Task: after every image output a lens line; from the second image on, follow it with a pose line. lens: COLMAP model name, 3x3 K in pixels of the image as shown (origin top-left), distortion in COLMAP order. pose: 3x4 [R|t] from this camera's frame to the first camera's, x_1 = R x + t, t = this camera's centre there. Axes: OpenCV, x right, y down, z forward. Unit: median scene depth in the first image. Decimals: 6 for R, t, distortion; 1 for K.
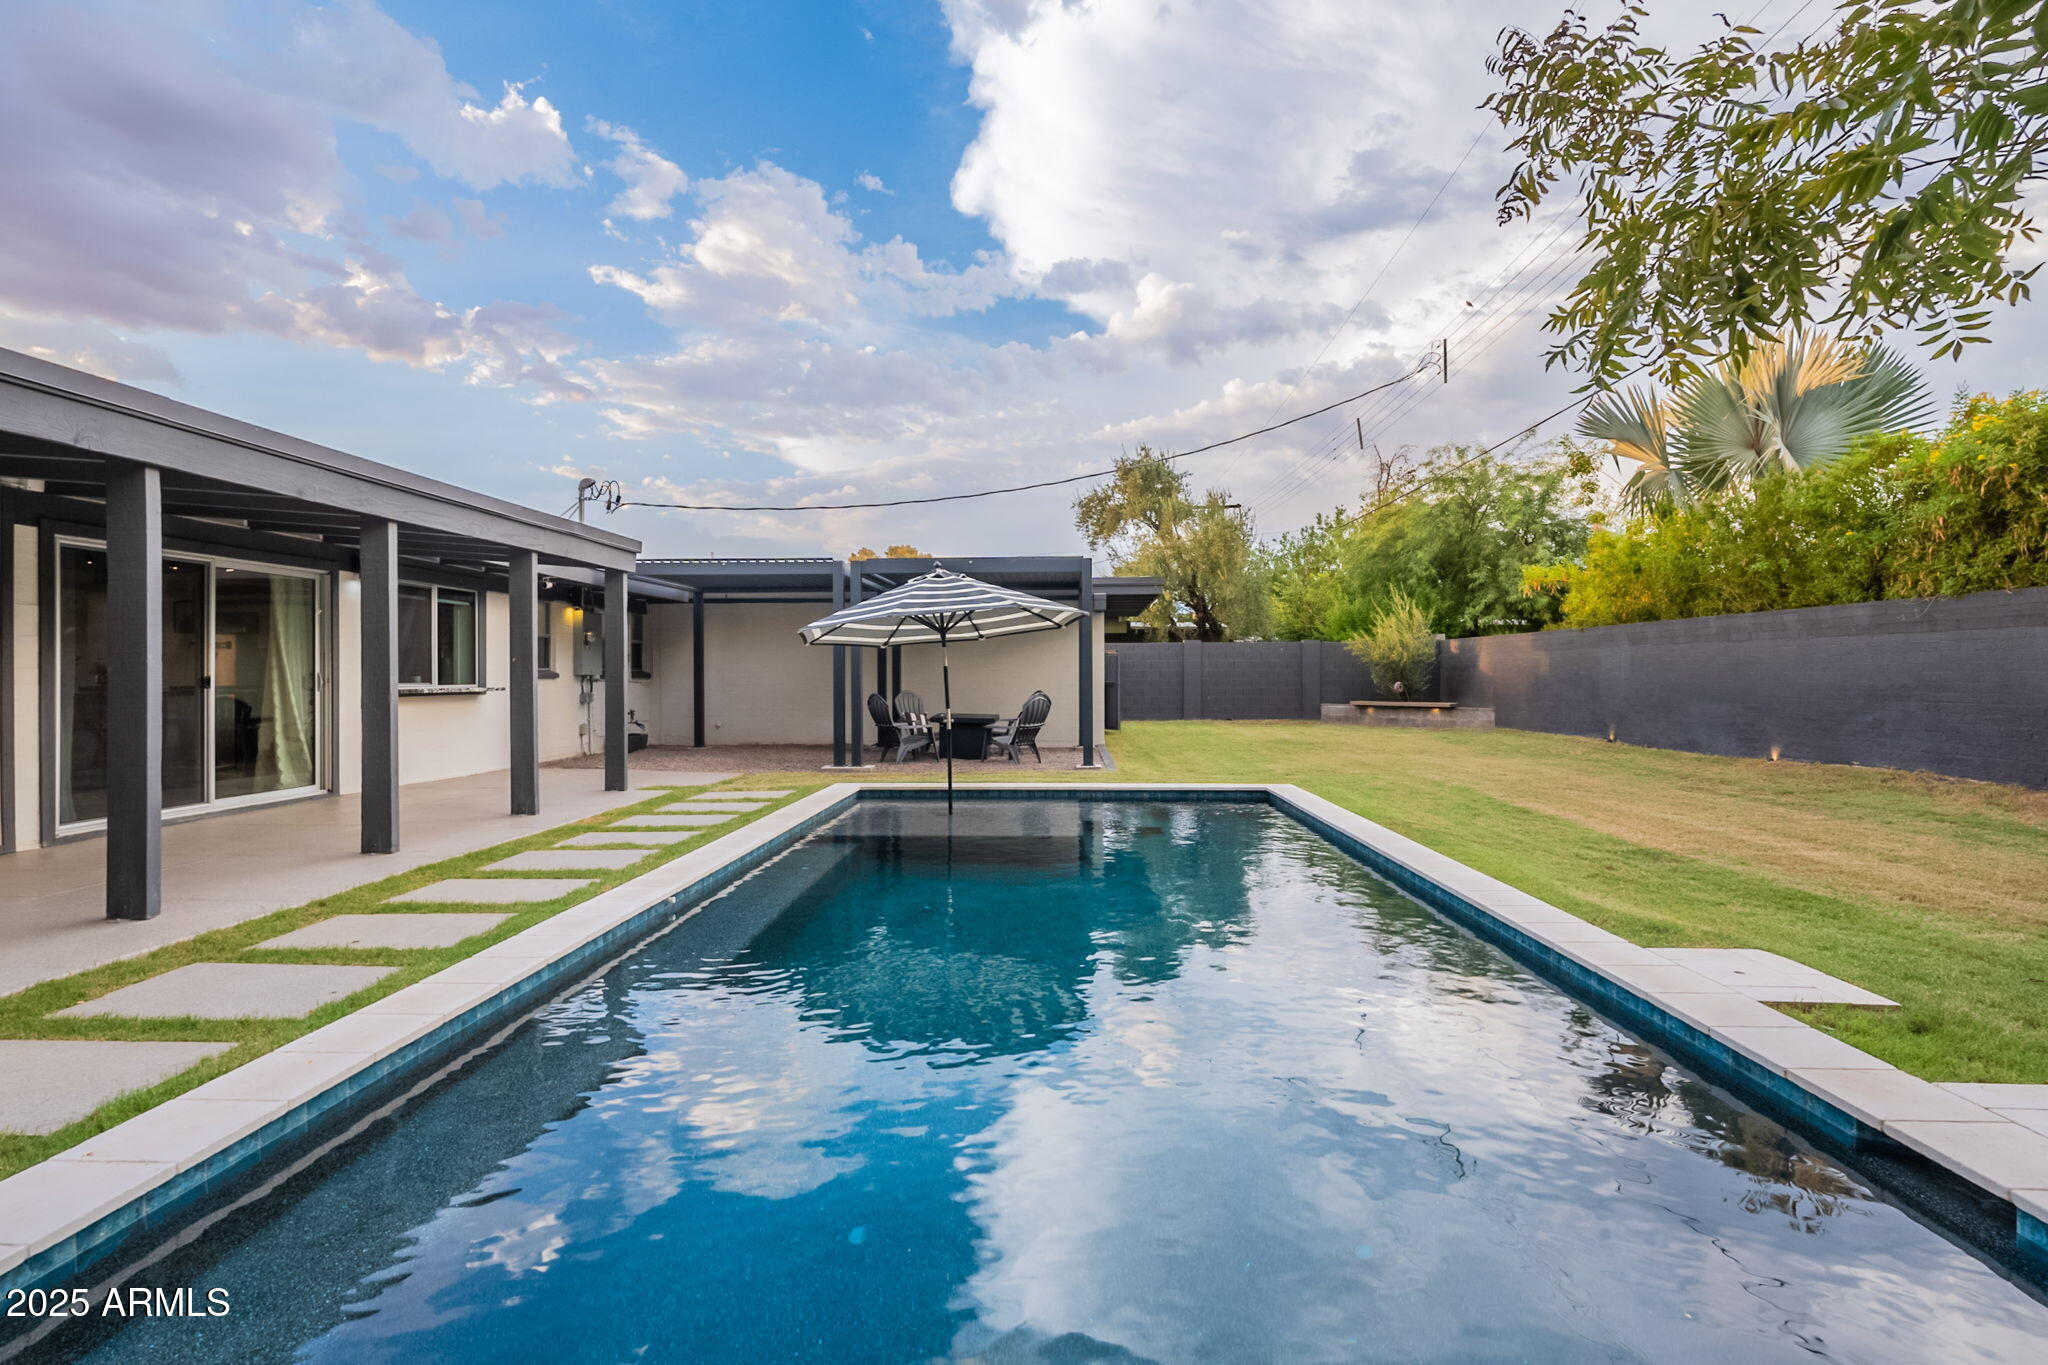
lens RADIAL K [[953.1, 0, 1028.5], [0, 953.1, 672.7], [0, 0, 1]] dist [0.001267, -0.000101]
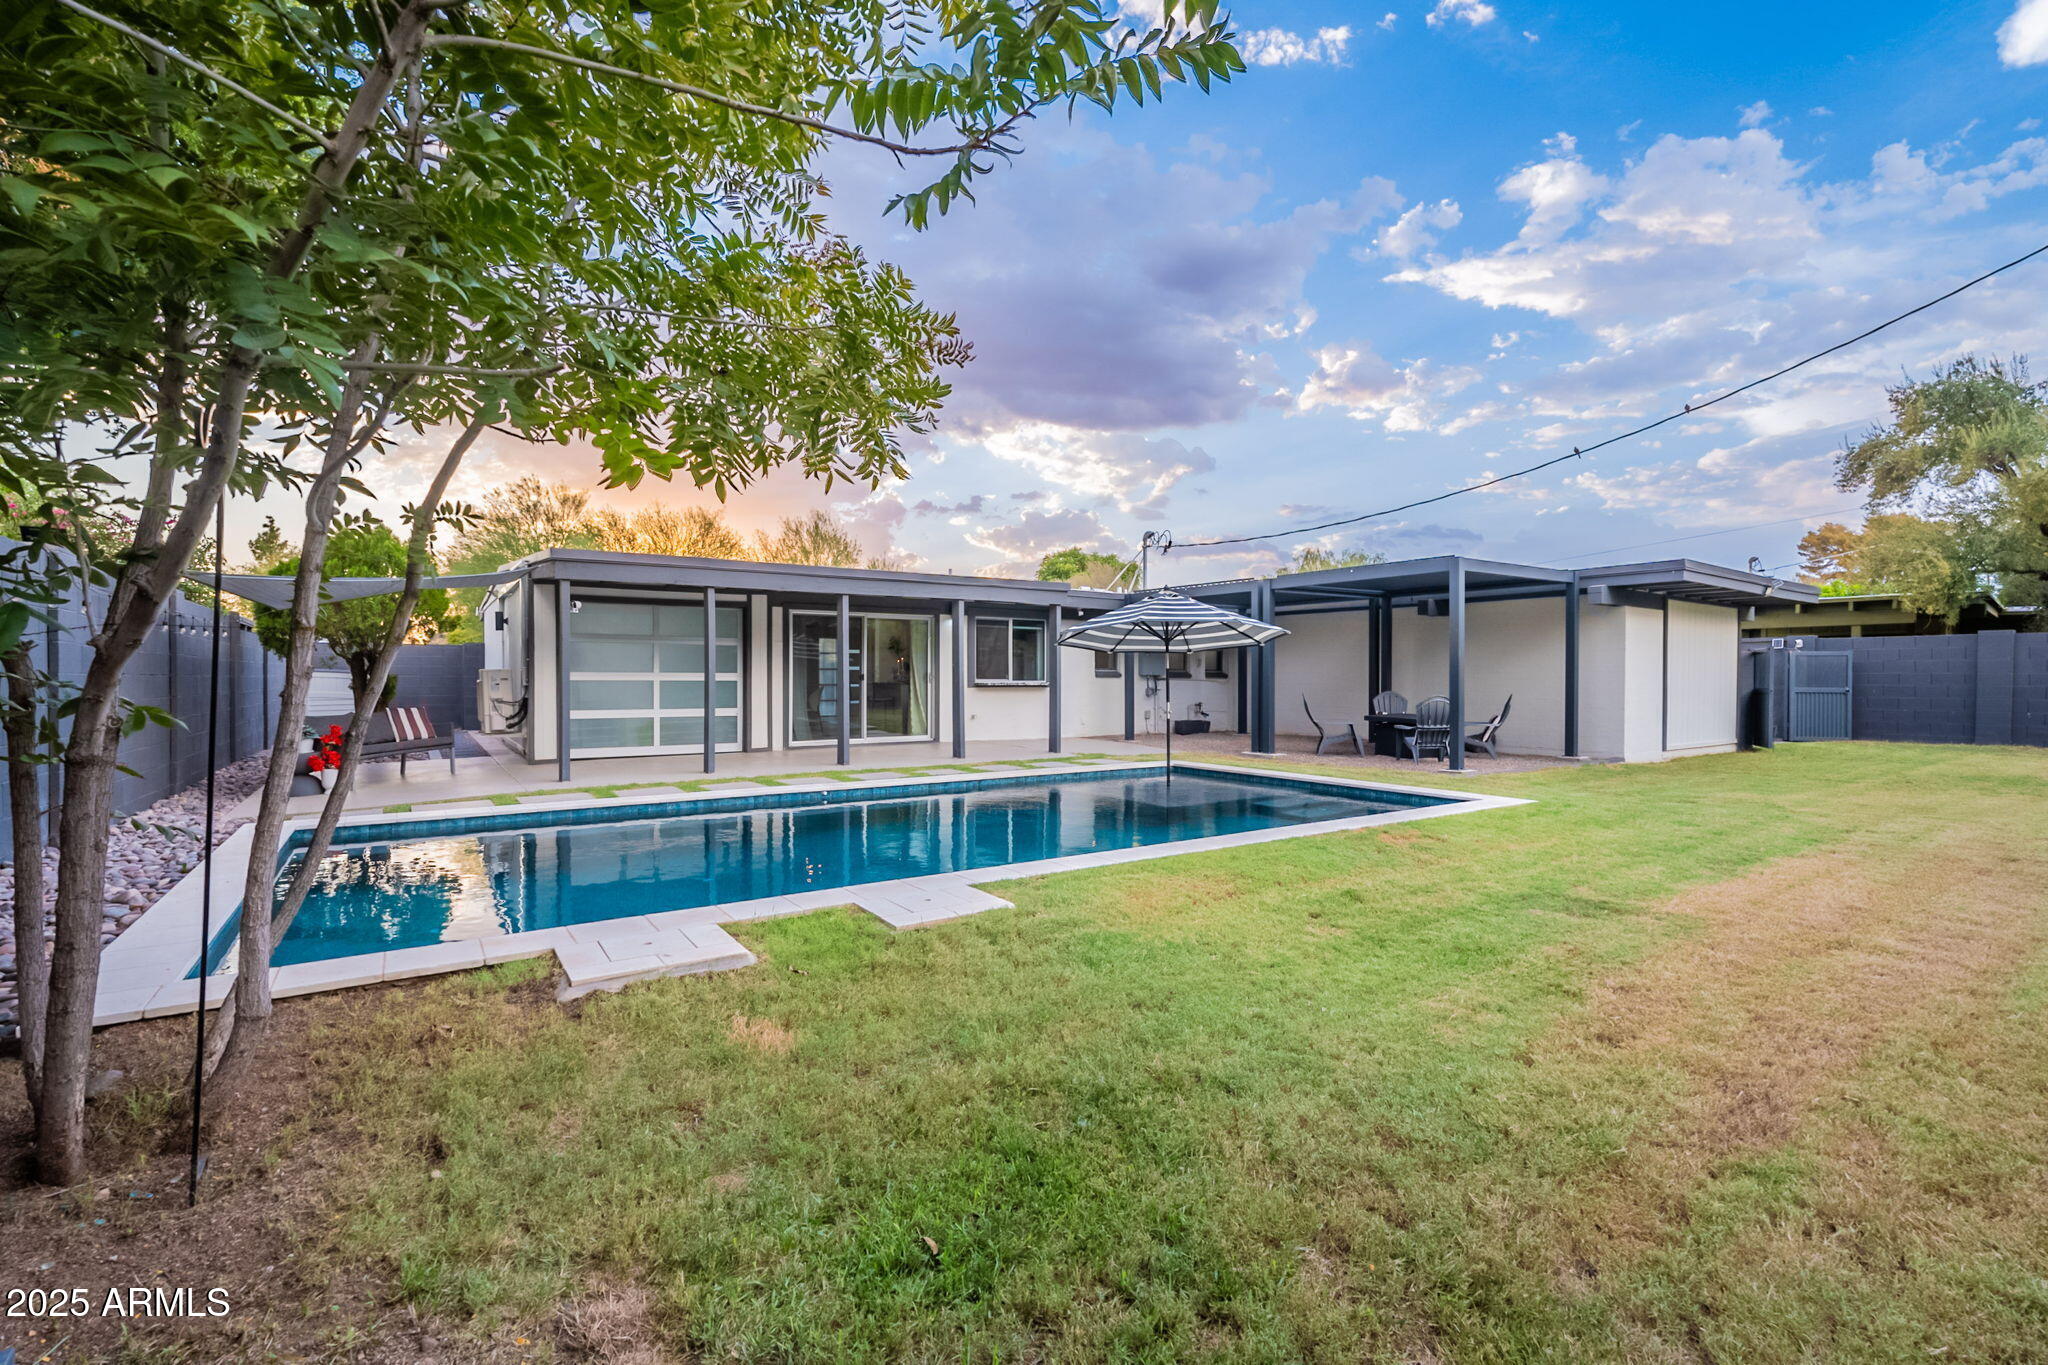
lens RADIAL K [[888.7, 0, 1043.0], [0, 888.7, 684.5], [0, 0, 1]] dist [-0.037487, 0.010139]
pose [[0.603033, 0.012906, -0.797612, 0.421294], [-0.003712, 0.999904, 0.013373, -0.000524], [0.797708, -0.005104, 0.603023, 0.095018]]
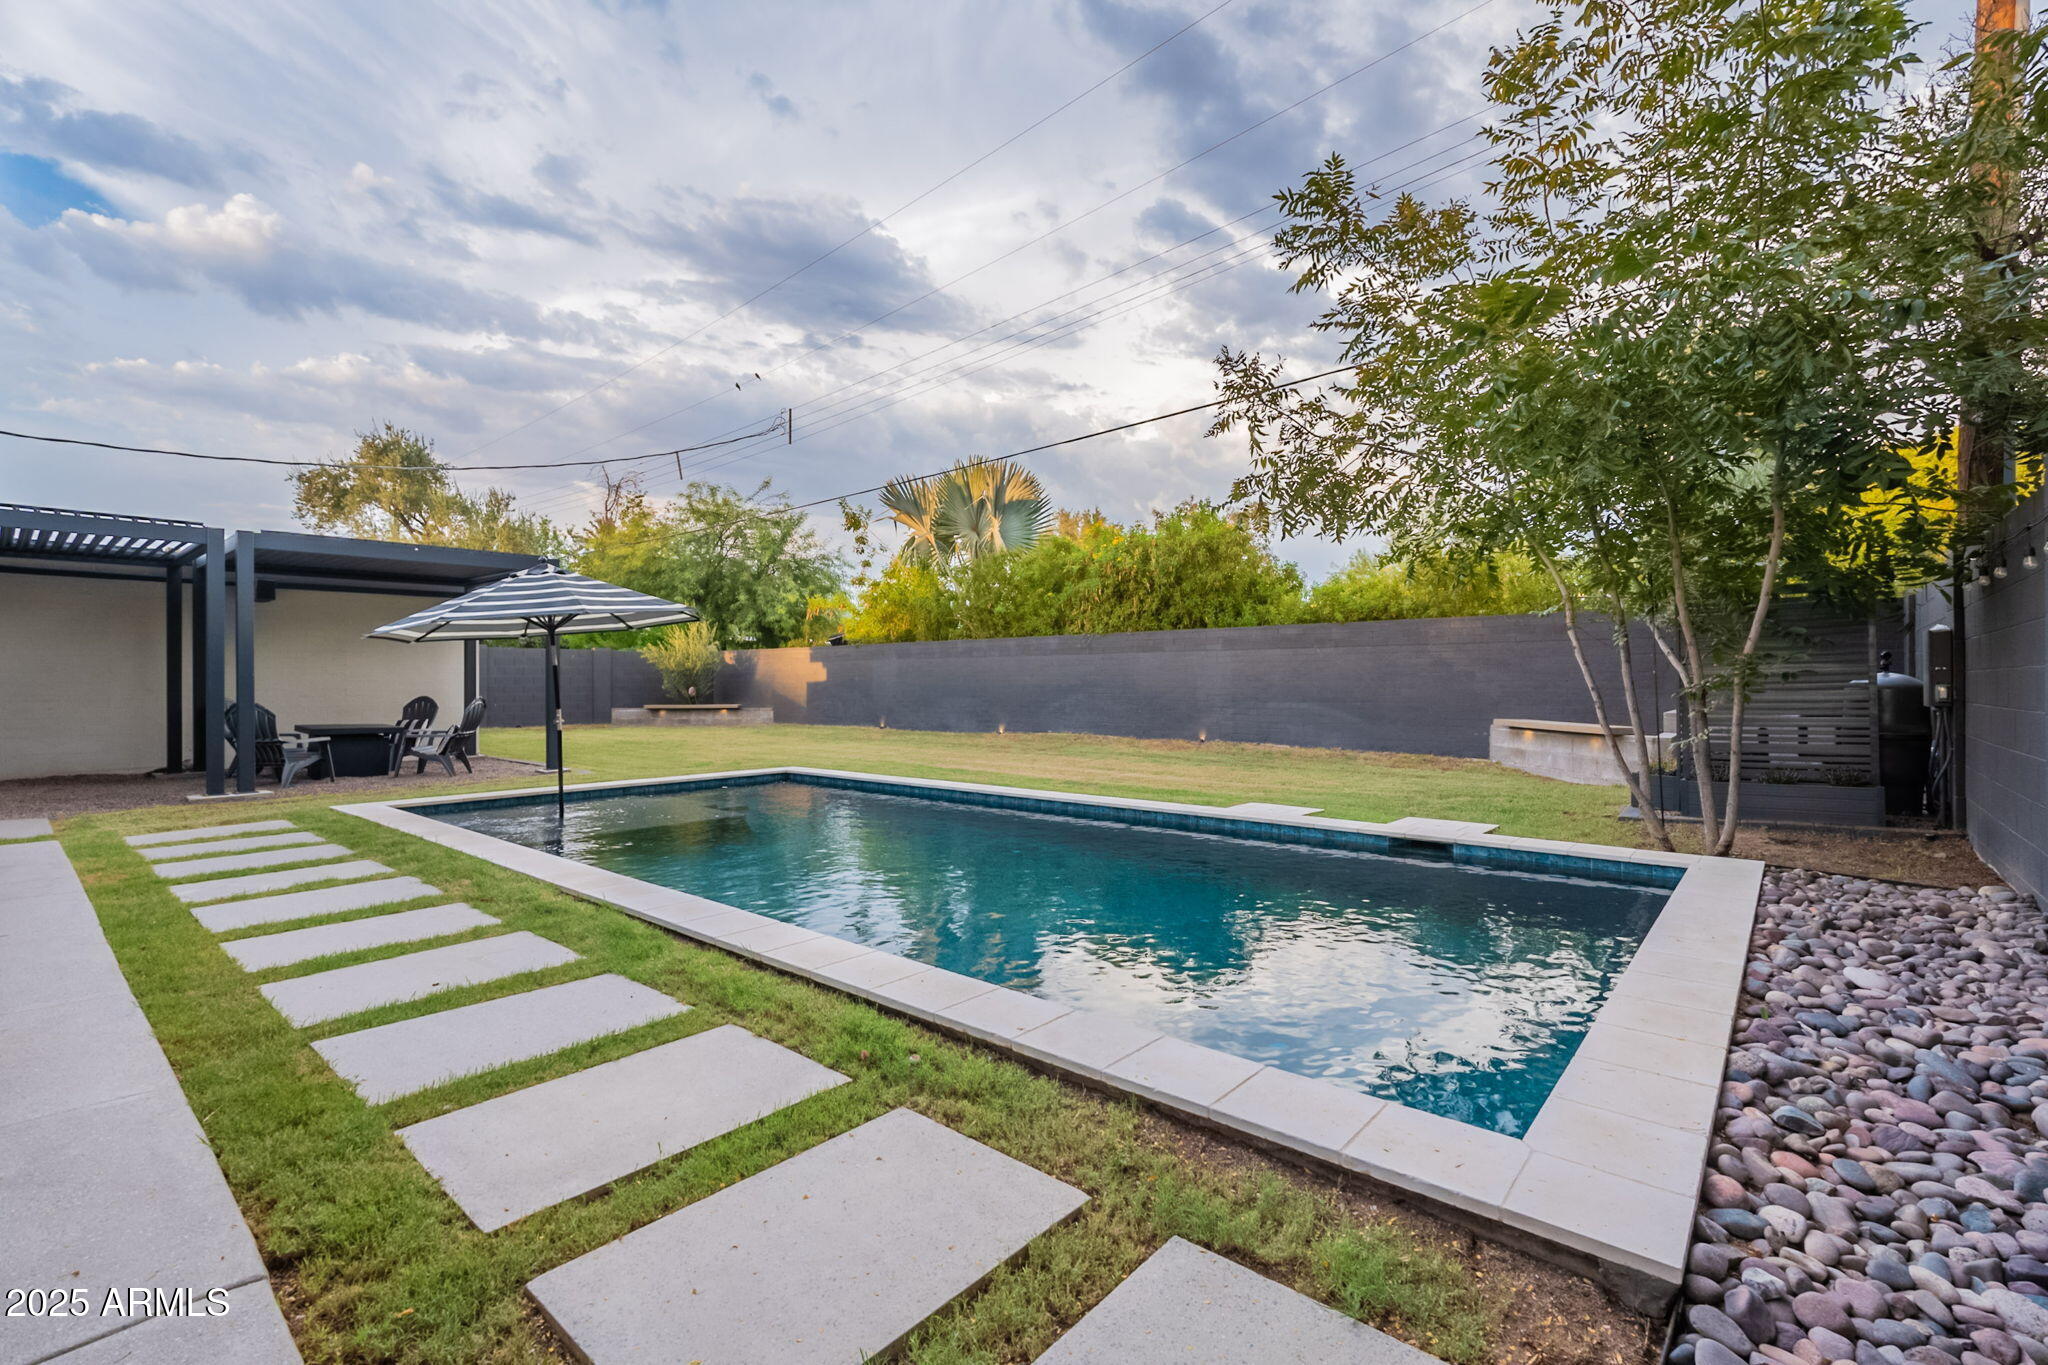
lens RADIAL K [[879.8, 0, 1028.3], [0, 879.8, 670.8], [0, 0, 1]] dist [-0.000368, 0.000288]
pose [[0.643292, 0.008701, 0.765572, -0.269951], [0.000646, 0.999929, -0.011907, 0.005297], [-0.765621, 0.008154, 0.643241, 0.031146]]
